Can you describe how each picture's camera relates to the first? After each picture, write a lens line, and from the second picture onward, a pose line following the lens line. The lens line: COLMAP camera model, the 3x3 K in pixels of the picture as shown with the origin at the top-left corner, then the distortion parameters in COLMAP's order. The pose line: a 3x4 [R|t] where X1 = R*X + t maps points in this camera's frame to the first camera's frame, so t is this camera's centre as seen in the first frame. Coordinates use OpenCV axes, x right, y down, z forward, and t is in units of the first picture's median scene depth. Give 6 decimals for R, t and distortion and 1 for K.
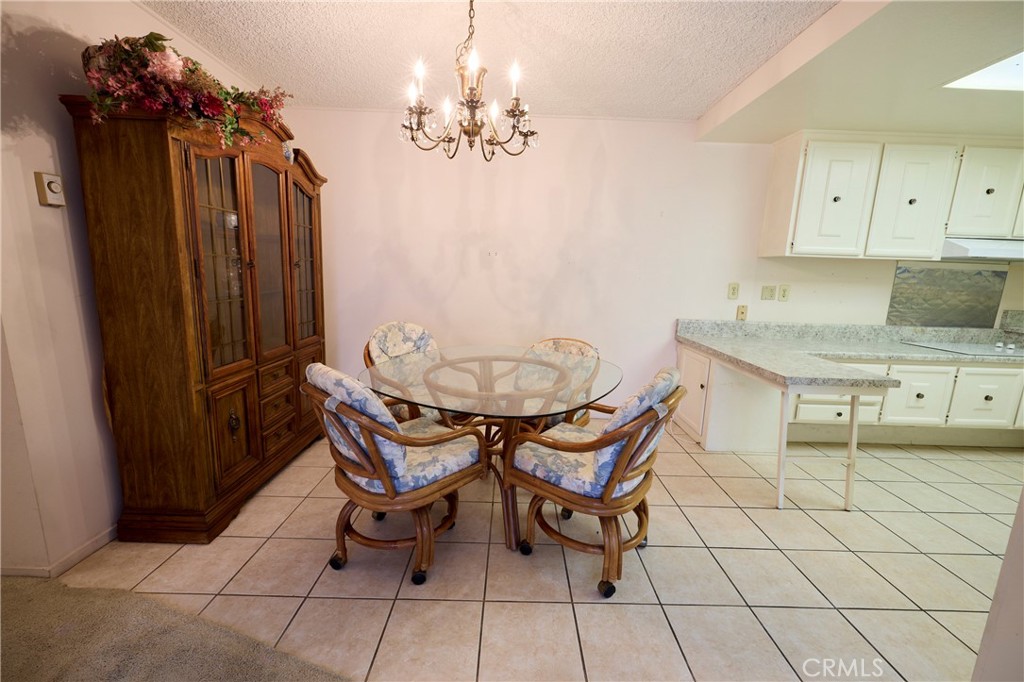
lens RADIAL K [[410.0, 0, 513.7], [0, 410.0, 342.1], [0, 0, 1]] dist [0.001889, 0.000111]
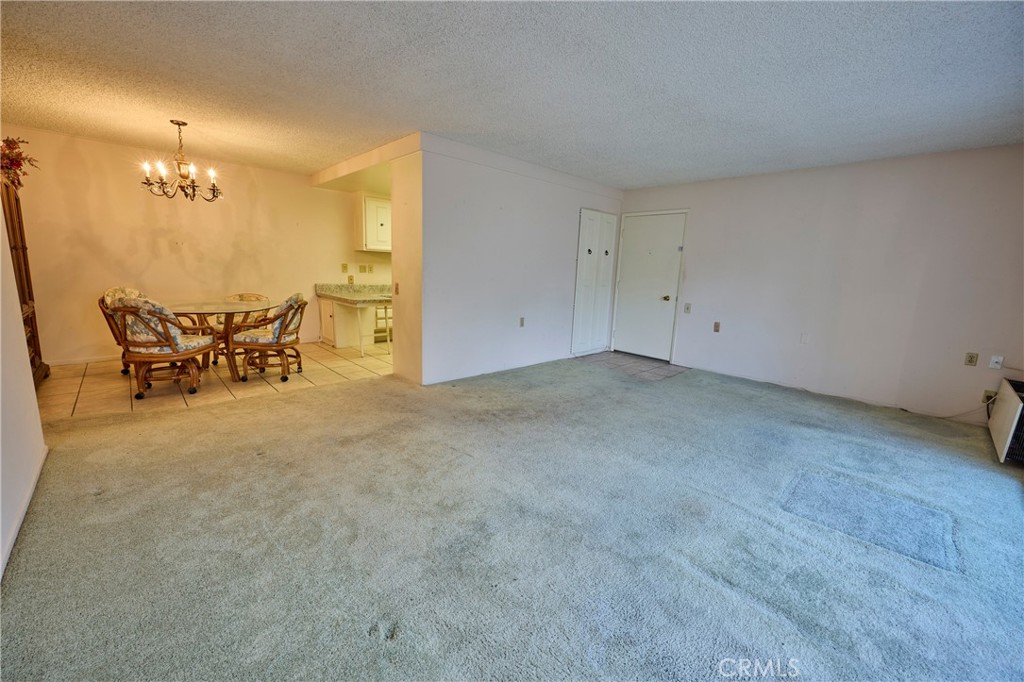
lens RADIAL K [[410.0, 0, 513.7], [0, 410.0, 342.1], [0, 0, 1]] dist [0.001889, 0.000111]
pose [[0.731490, -0.122996, 0.670667, -0.223597], [0.099658, 0.992319, 0.073288, 0.166929], [-0.674530, 0.013228, 0.738129, -0.997955]]
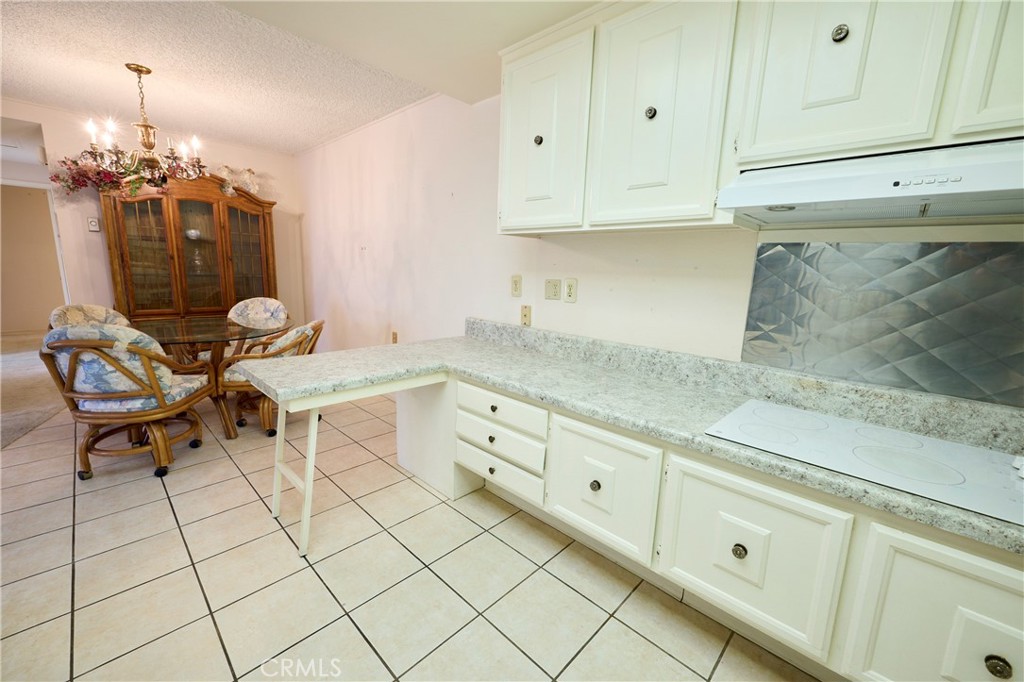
lens RADIAL K [[410.0, 0, 513.7], [0, 410.0, 342.1], [0, 0, 1]] dist [0.001889, 0.000111]
pose [[0.718354, 0.117530, -0.685678, 1.152323], [-0.132137, 0.990735, 0.031385, -0.048427], [0.683014, 0.068058, 0.727228, 0.493554]]
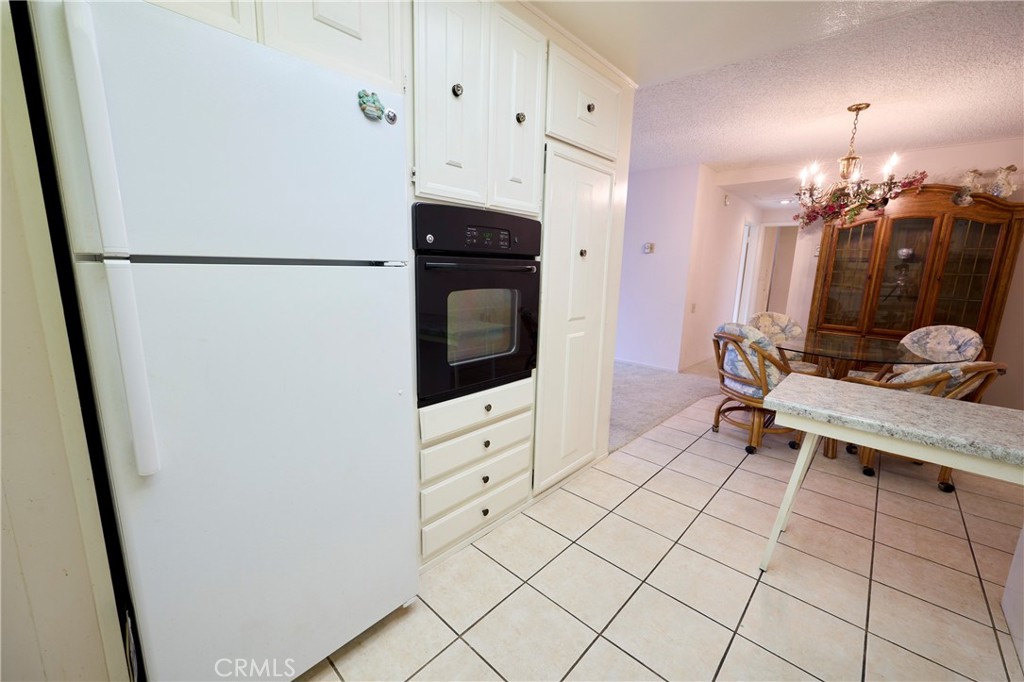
lens RADIAL K [[405.7, 0, 512.0], [0, 405.7, 341.0], [0, 0, 1]] dist [-0.002972, -0.000392]
pose [[-0.683314, 0.083935, -0.725284, 1.201499], [-0.175318, 0.945445, 0.274586, -0.089374], [0.708764, 0.314784, -0.631320, 0.734406]]
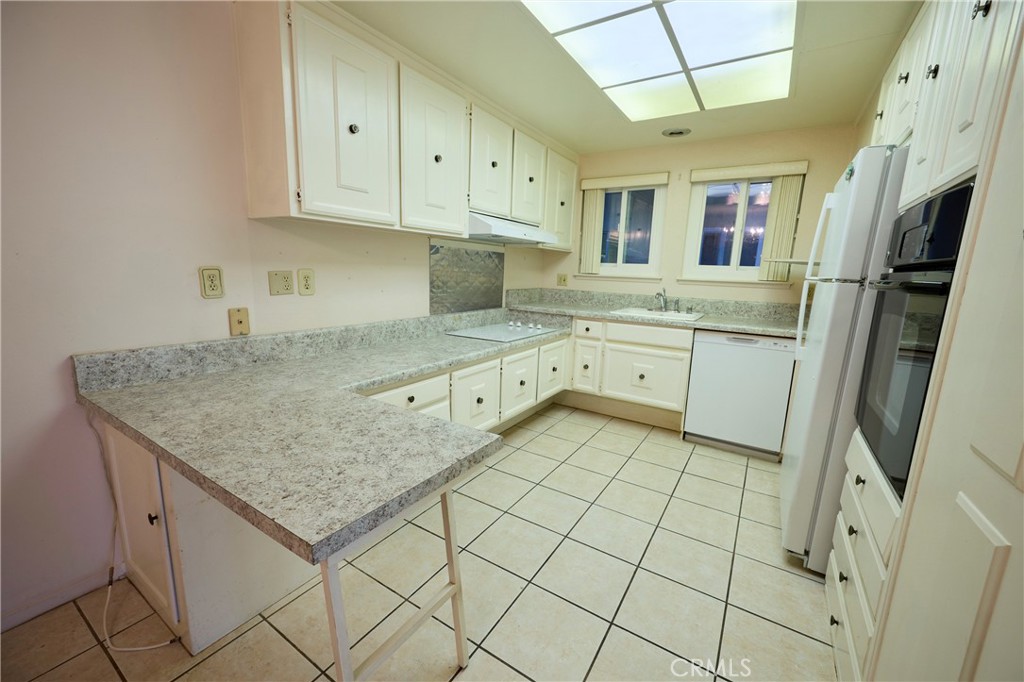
lens RADIAL K [[410.0, 0, 513.7], [0, 410.0, 342.1], [0, 0, 1]] dist [0.001889, 0.000111]
pose [[0.539881, -0.162907, 0.825827, 0.328771], [0.128615, 0.985538, 0.110330, -0.063750], [-0.831857, 0.046649, 0.553026, 0.438365]]
